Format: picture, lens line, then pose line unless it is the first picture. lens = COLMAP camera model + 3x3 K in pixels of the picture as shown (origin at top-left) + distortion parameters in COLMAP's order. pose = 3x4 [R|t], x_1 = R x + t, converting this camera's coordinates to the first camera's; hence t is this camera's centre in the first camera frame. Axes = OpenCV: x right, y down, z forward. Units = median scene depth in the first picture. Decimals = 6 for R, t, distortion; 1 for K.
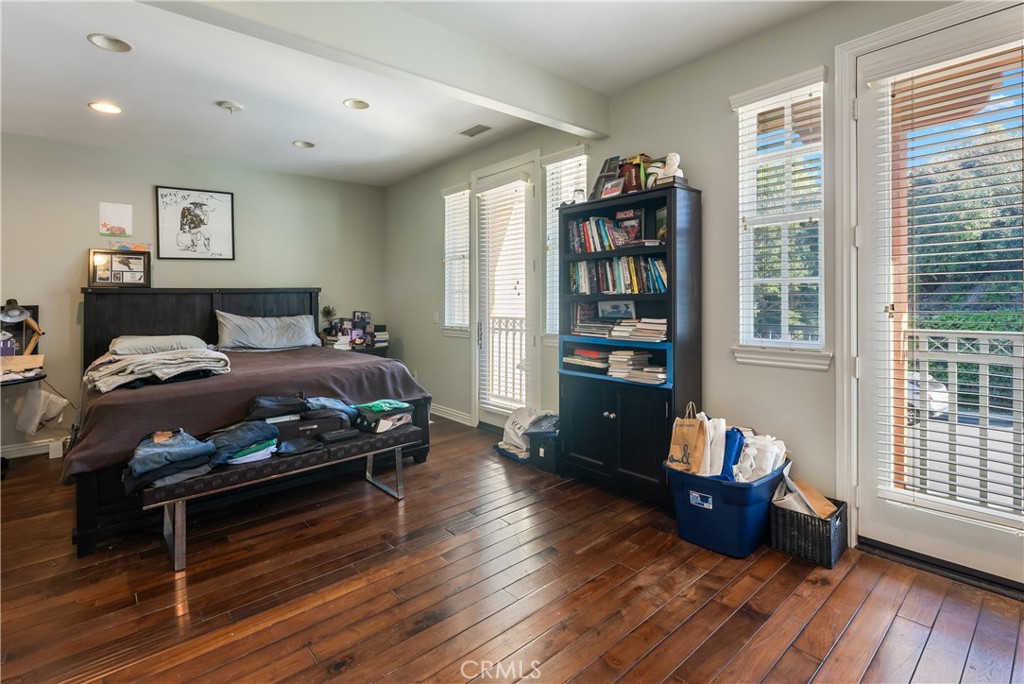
lens RADIAL K [[482.8, 0, 513.1], [0, 482.8, 295.0], [0, 0, 1]] dist [0.000910, 0.000118]
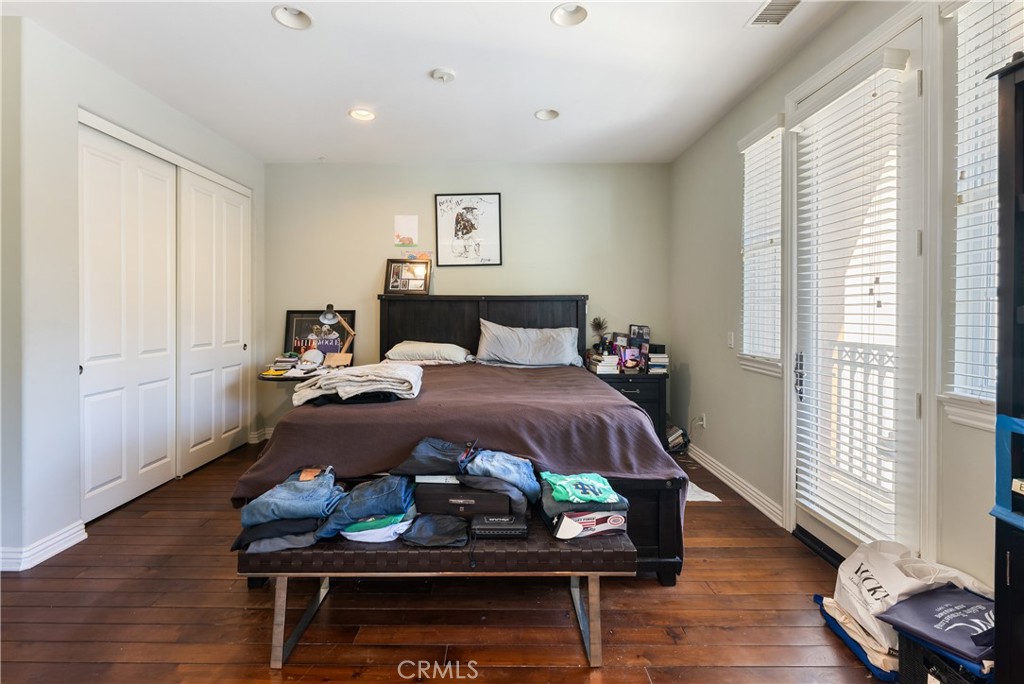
lens RADIAL K [[466.1, 0, 526.6], [0, 466.1, 304.0], [0, 0, 1]] dist [-0.000548, -0.000085]
pose [[0.773450, 0.009564, -0.633785, 0.039614], [-0.011499, 0.999933, 0.001056, 0.001393], [0.633753, 0.006471, 0.773509, 0.468651]]
